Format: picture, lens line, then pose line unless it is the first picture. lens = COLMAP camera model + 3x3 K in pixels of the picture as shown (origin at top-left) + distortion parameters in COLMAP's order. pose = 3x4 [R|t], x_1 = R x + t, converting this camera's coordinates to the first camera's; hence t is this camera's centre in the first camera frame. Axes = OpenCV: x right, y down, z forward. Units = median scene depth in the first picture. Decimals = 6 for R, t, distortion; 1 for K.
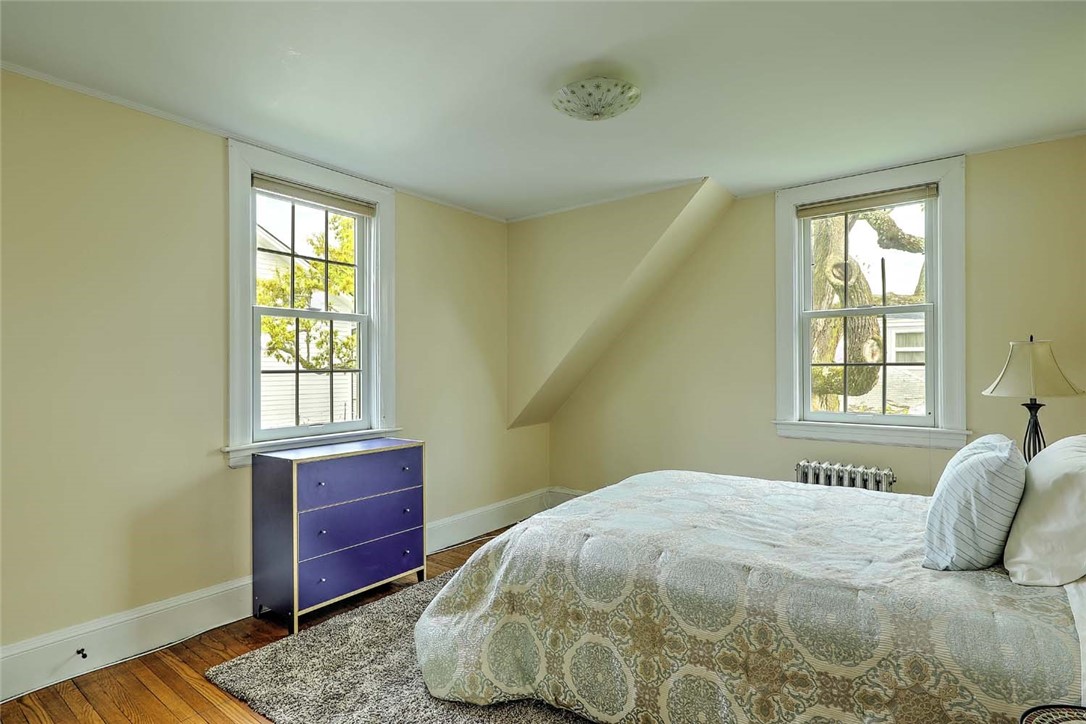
lens RADIAL K [[556.5, 0, 543.8], [0, 556.5, 359.9], [0, 0, 1]] dist [-0.001981, 0.000335]
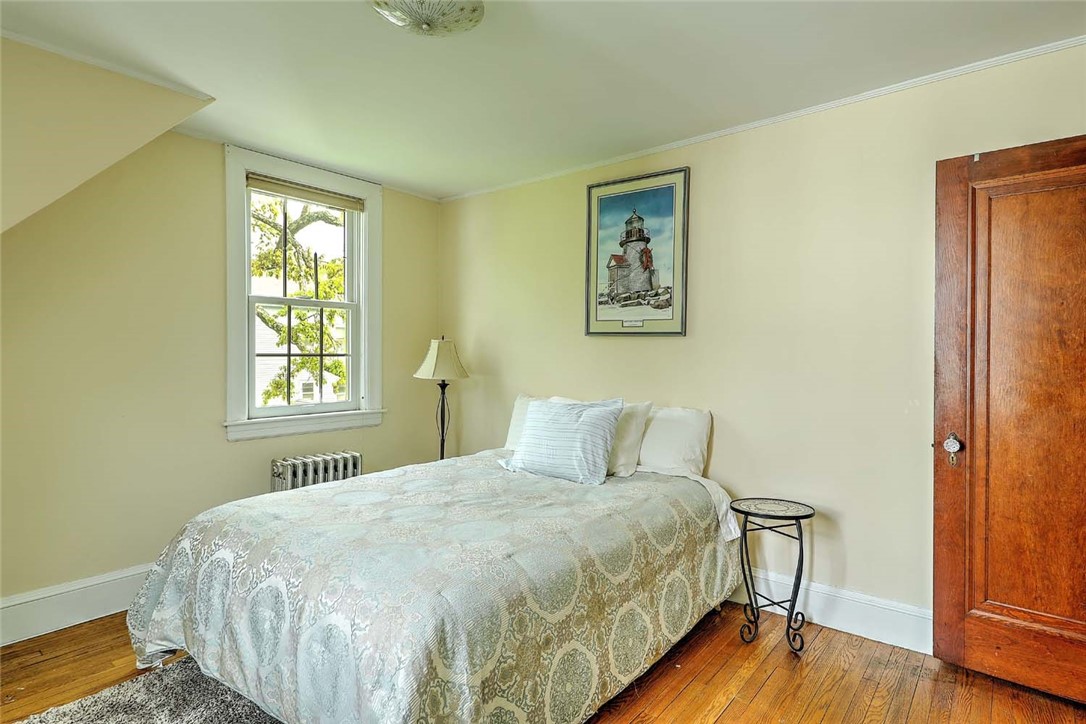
lens RADIAL K [[571.5, 0, 548.4], [0, 571.5, 362.0], [0, 0, 1]] dist [0.018458, 0.000447]
pose [[0.033279, -0.004919, 0.999434, -0.822657], [-0.014026, 0.999887, 0.005388, 0.015708], [-0.999348, -0.014197, 0.033206, 0.956961]]
